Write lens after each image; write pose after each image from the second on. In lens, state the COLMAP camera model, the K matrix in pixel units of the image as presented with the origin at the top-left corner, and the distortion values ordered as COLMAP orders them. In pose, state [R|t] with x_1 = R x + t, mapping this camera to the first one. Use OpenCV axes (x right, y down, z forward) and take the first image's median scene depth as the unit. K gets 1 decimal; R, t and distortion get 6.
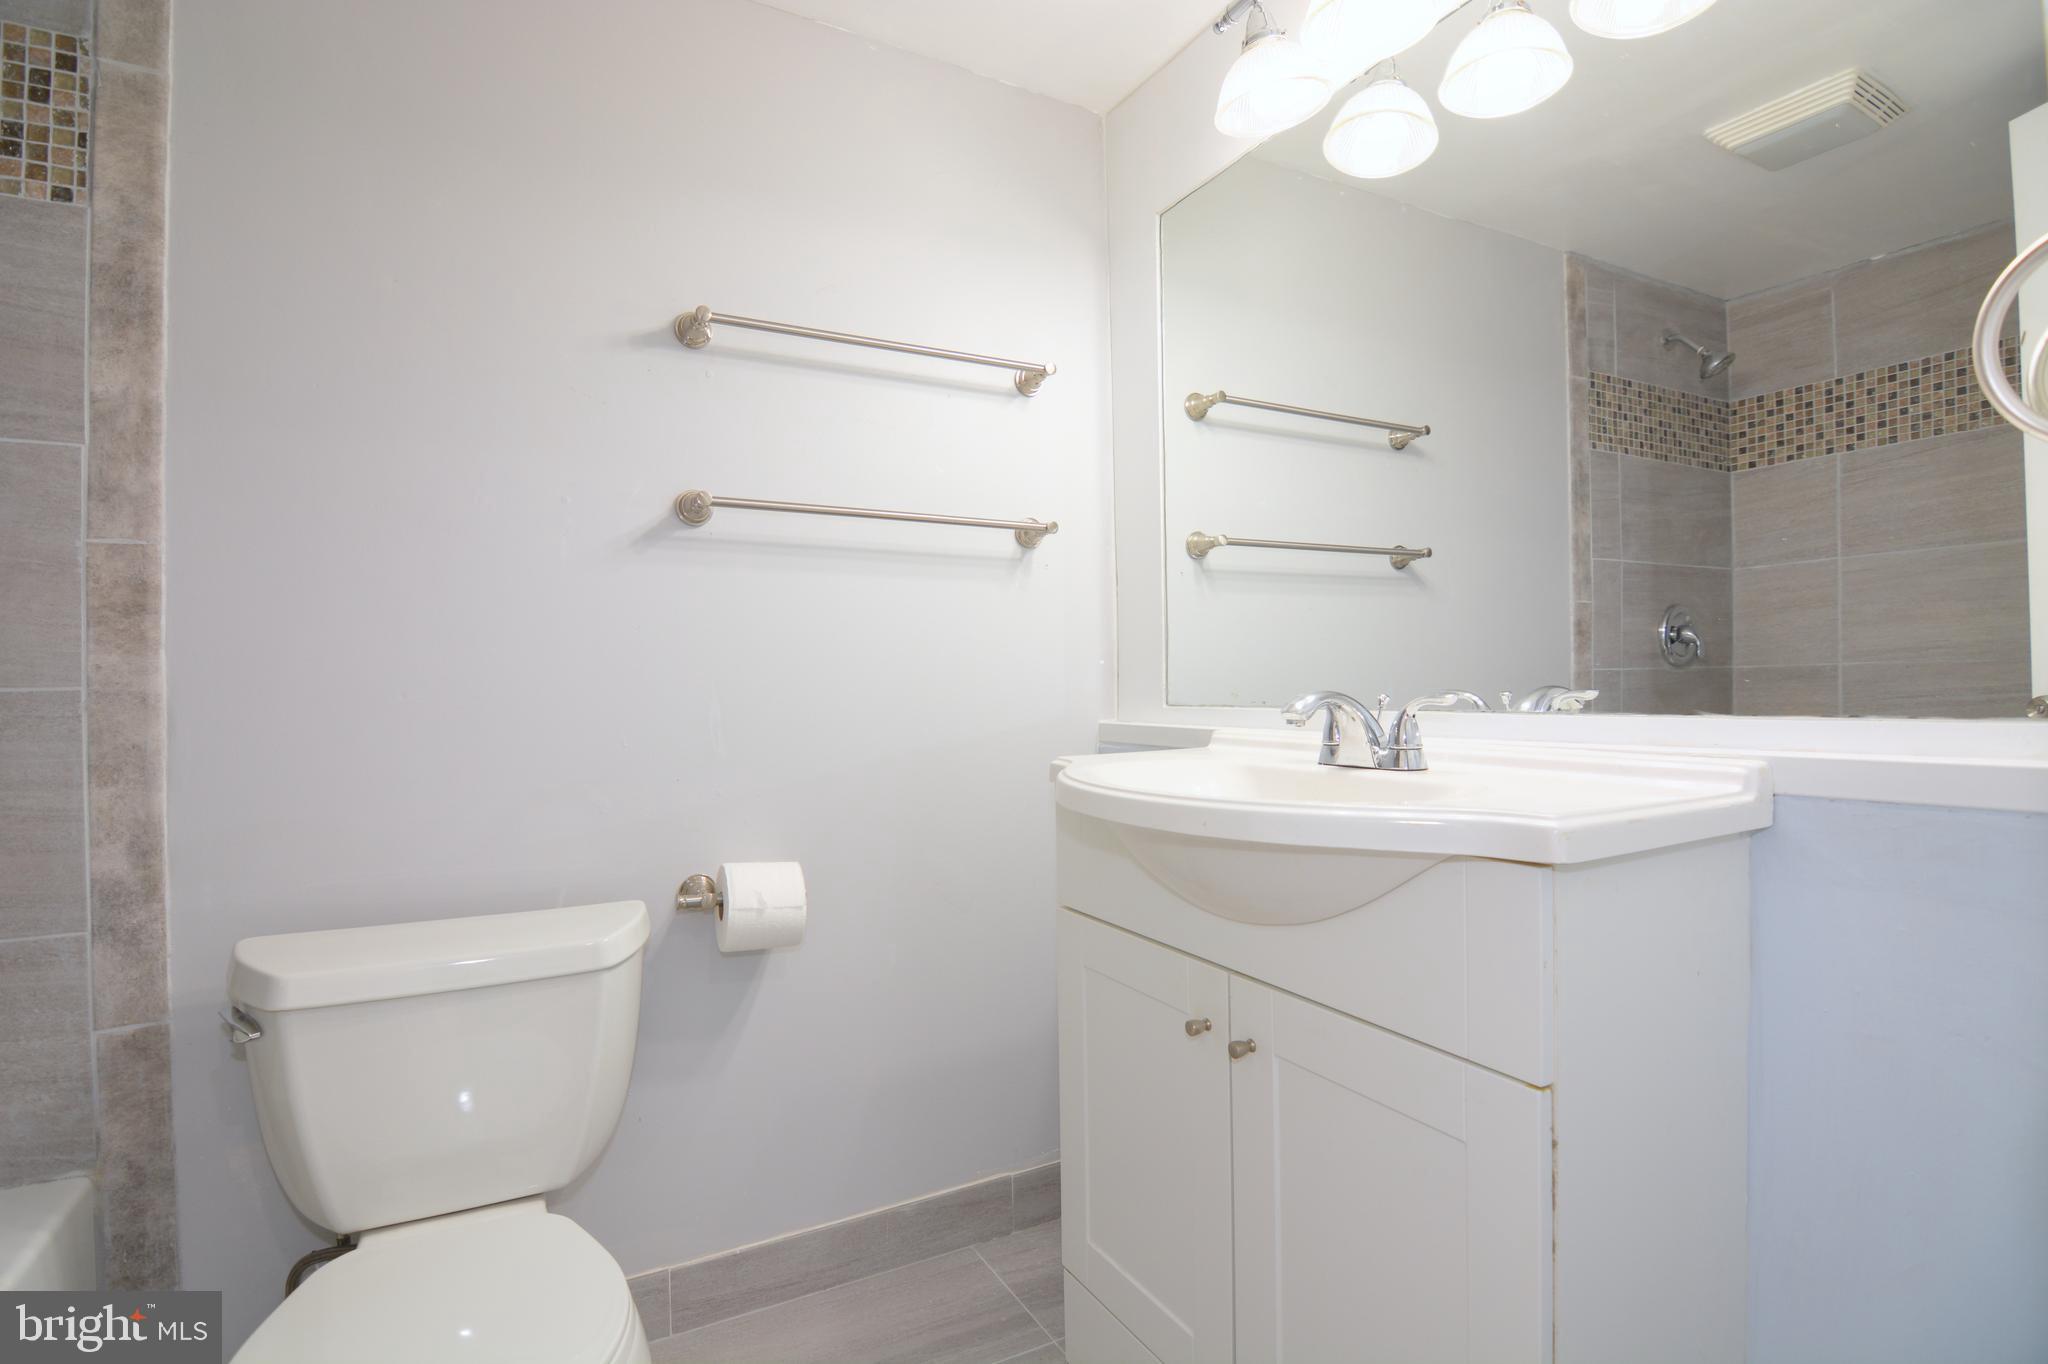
lens RADIAL K [[997.0, 0, 1013.1], [0, 997.0, 678.4], [0, 0, 1]] dist [-0.008957, -0.009204]
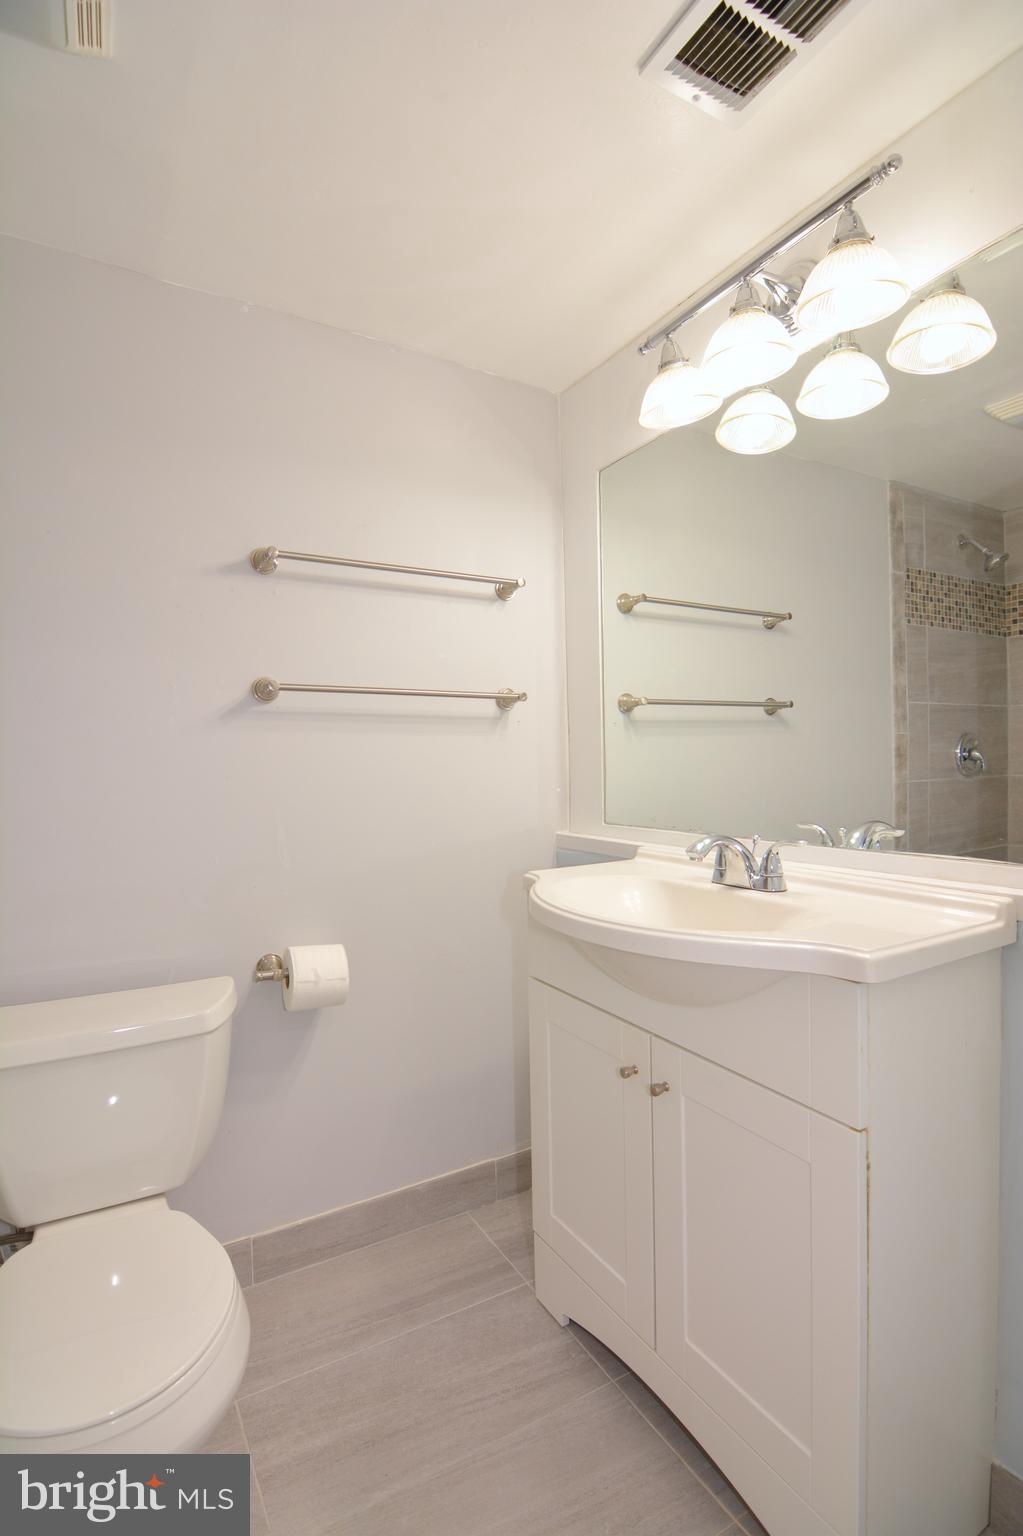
lens RADIAL K [[747.8, 0, 510.3], [0, 747.8, 762.9], [0, 0, 1]] dist [-0.008957, -0.009204]
pose [[0.999502, -0.003644, 0.031351, -0.016962], [0.003448, 0.999974, 0.006297, -0.099258], [-0.031373, -0.006186, 0.999489, -0.065513]]
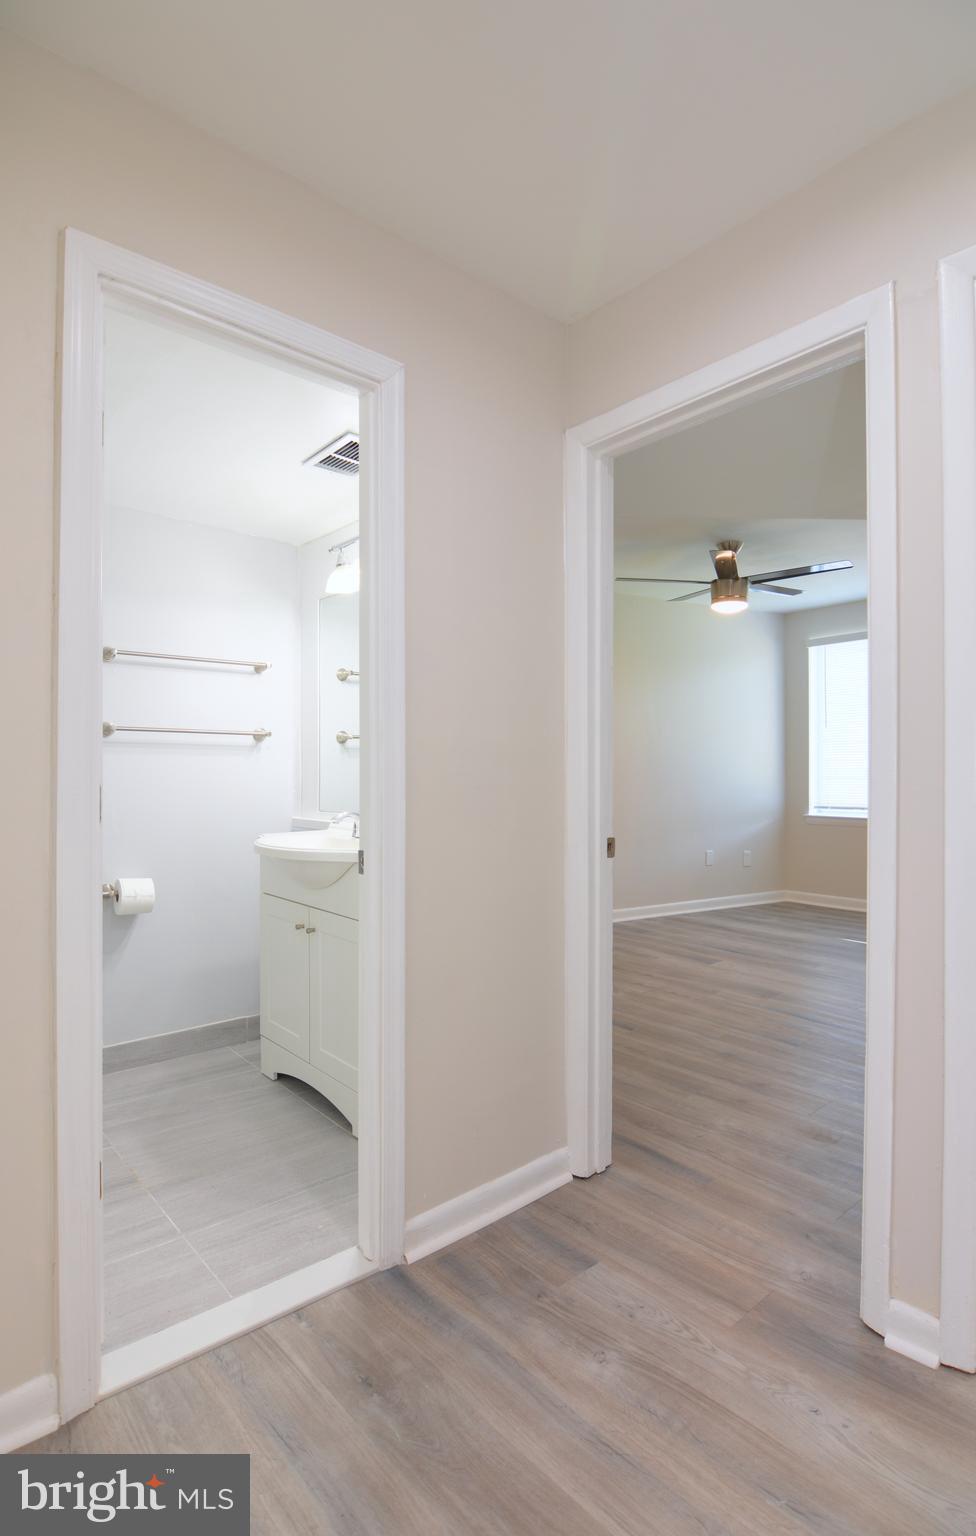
lens RADIAL K [[777.4, 0, 485.3], [0, 777.4, 765.6], [0, 0, 1]] dist [-0.008890, -0.008886]
pose [[0.975177, 0.014565, 0.220948, 0.199820], [-0.014484, 0.999893, -0.001986, -0.124379], [-0.220954, -0.001263, 0.975283, -1.307698]]
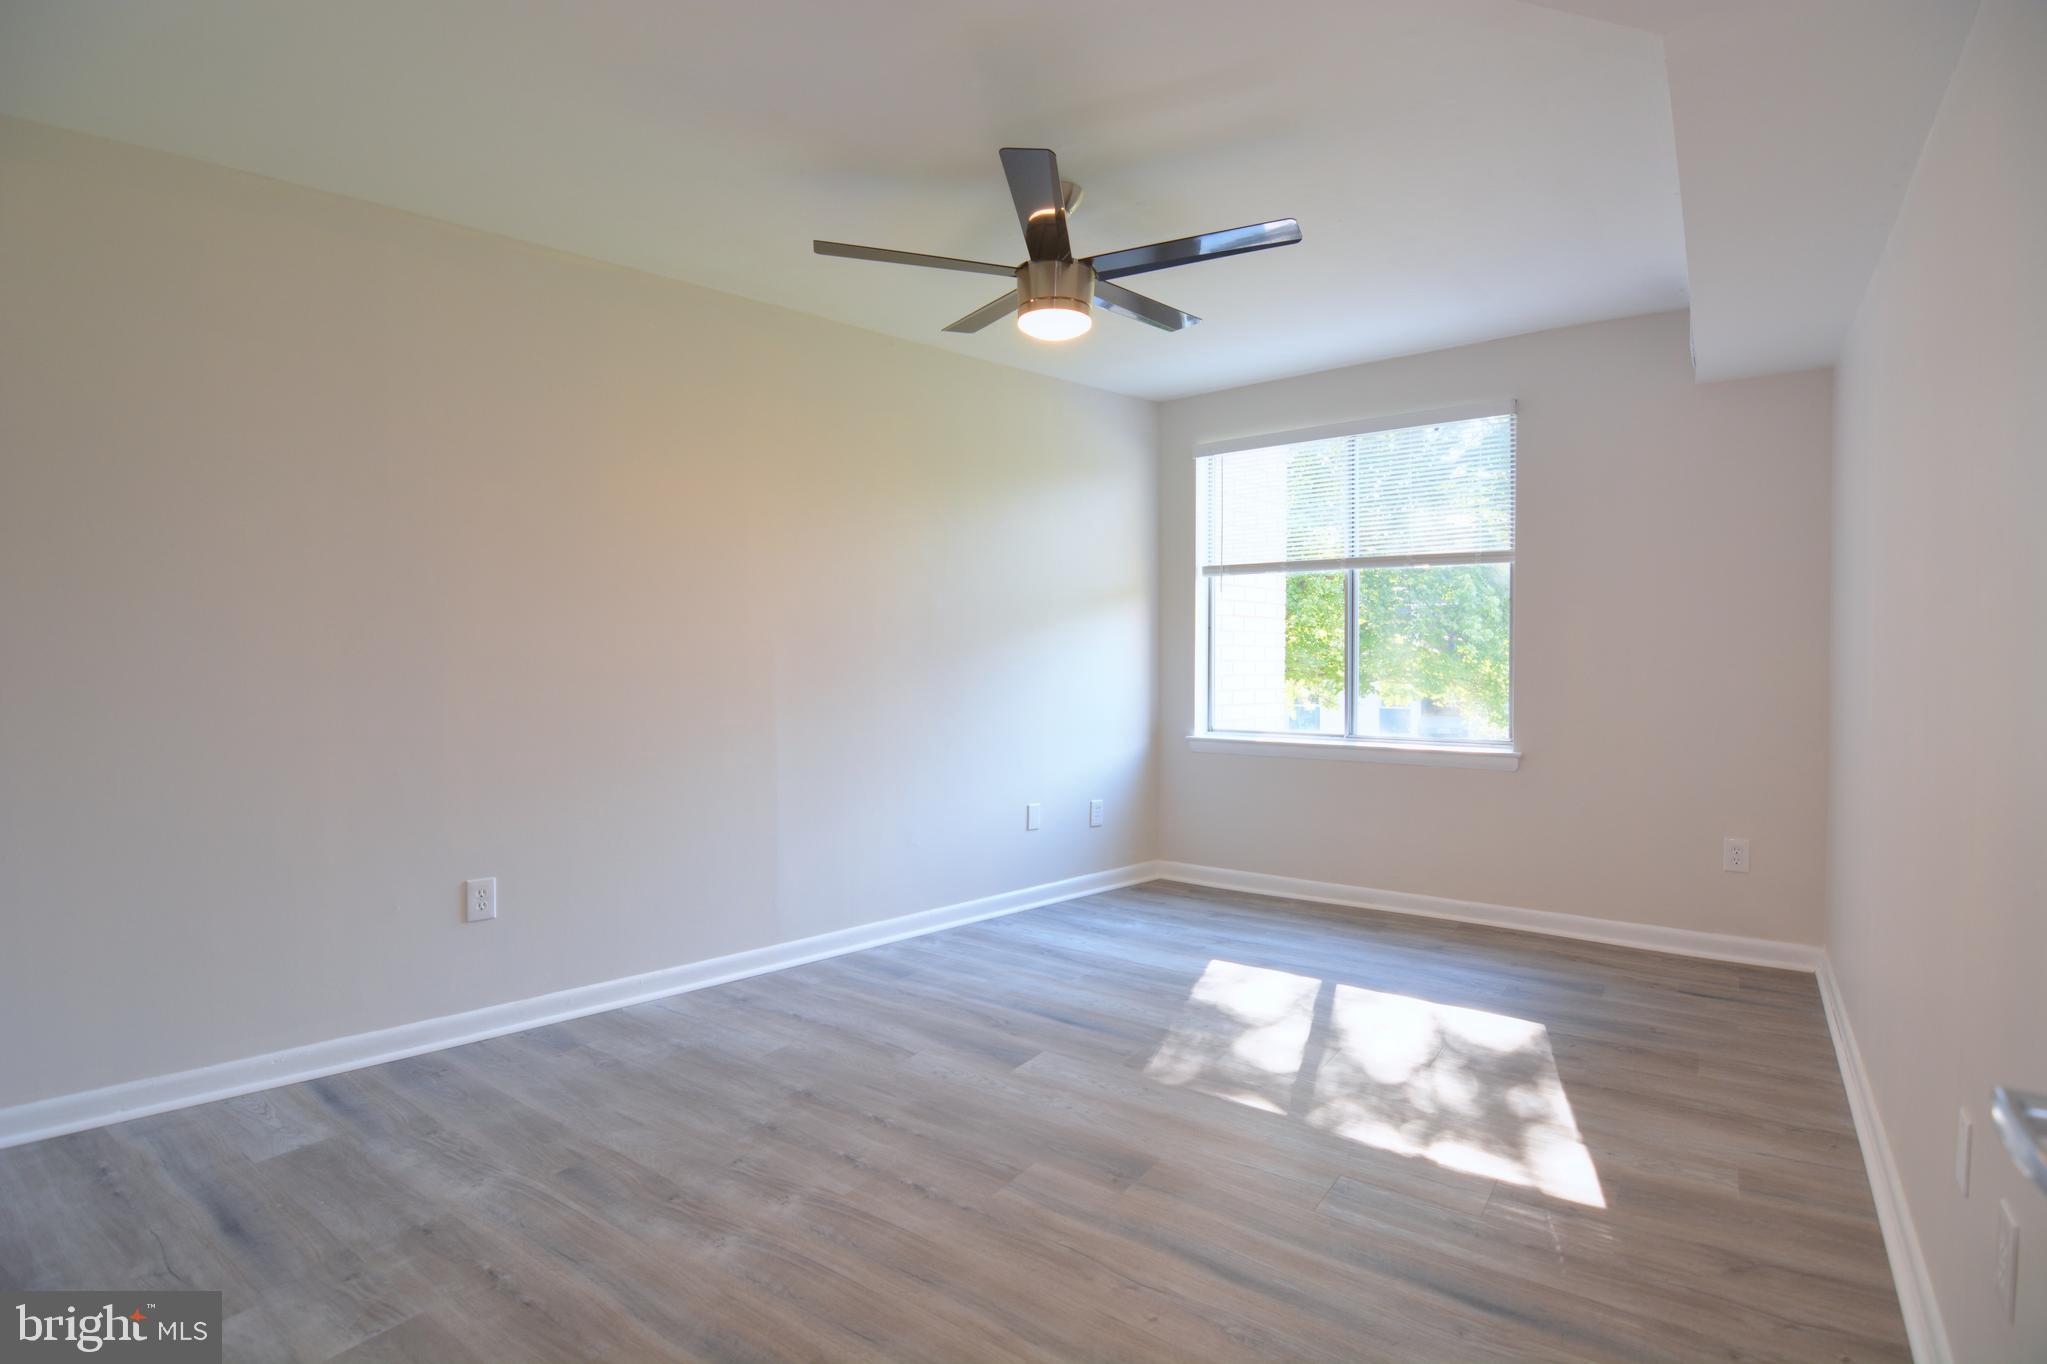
lens RADIAL K [[996.5, 0, 1014.2], [0, 996.5, 676.1], [0, 0, 1]] dist [-0.008957, -0.009204]
pose [[0.898641, 0.004525, 0.438661, 1.082909], [-0.014143, 0.999726, 0.018659, -0.147212], [-0.438456, -0.022972, 0.898459, 0.054576]]
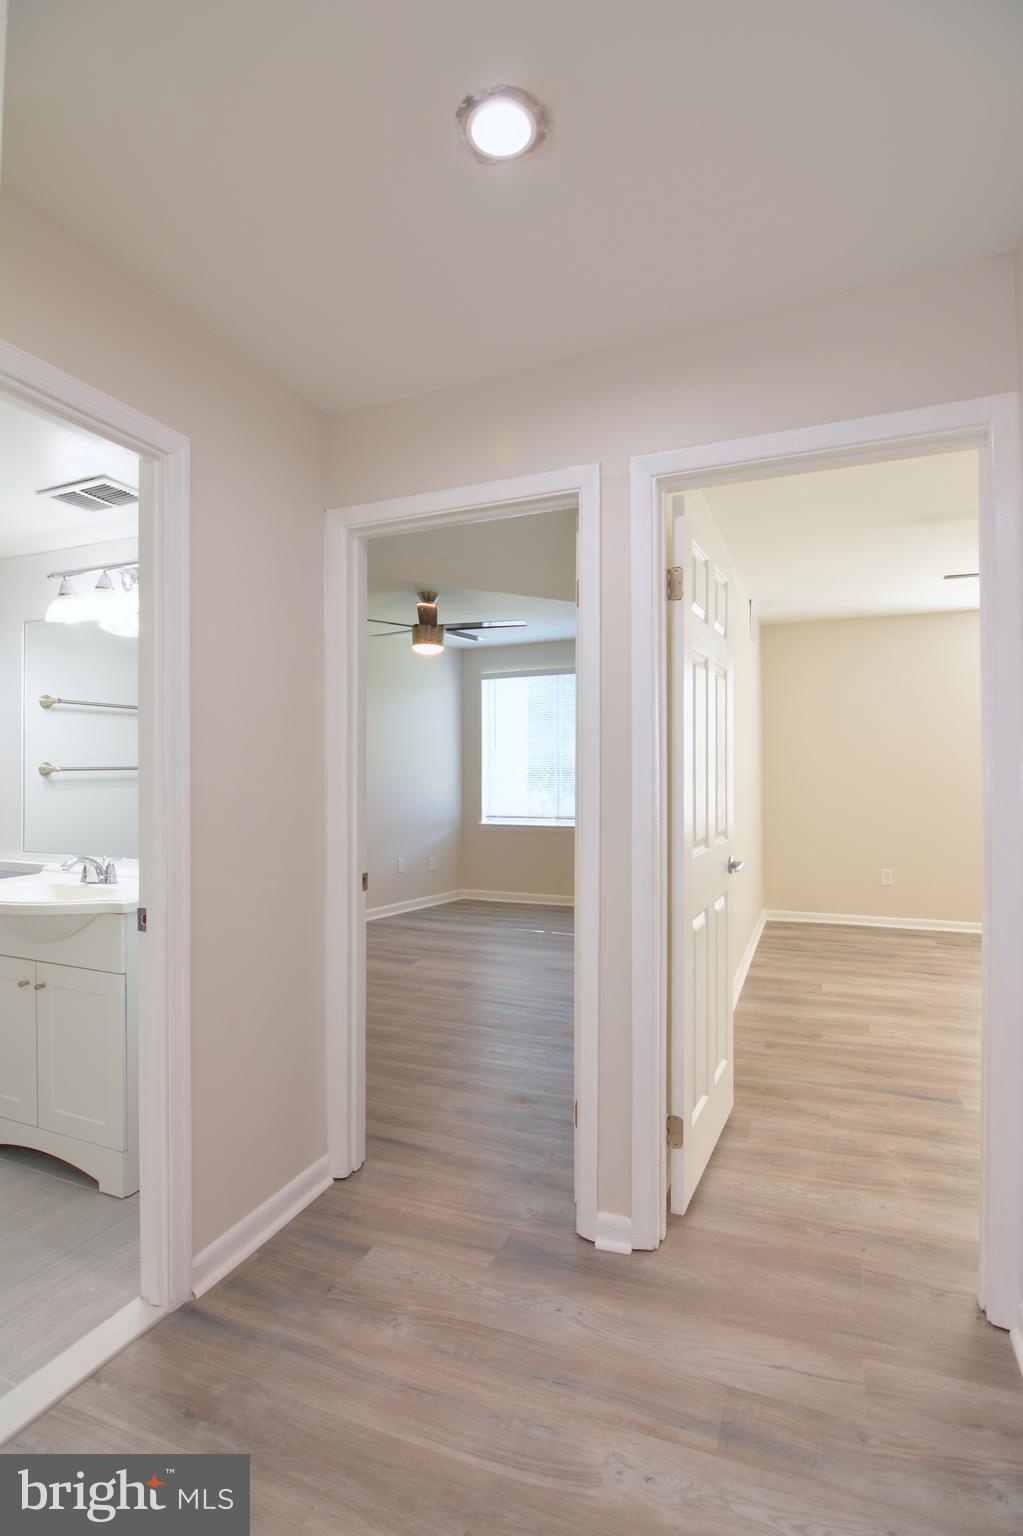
lens RADIAL K [[747.8, 0, 513.3], [0, 747.8, 764.8], [0, 0, 1]] dist [-0.008957, -0.009204]
pose [[0.771541, 0.017032, 0.635952, -0.080968], [-0.012570, 0.999855, -0.011527, -0.236419], [-0.636056, 0.000900, 0.771643, -1.385911]]
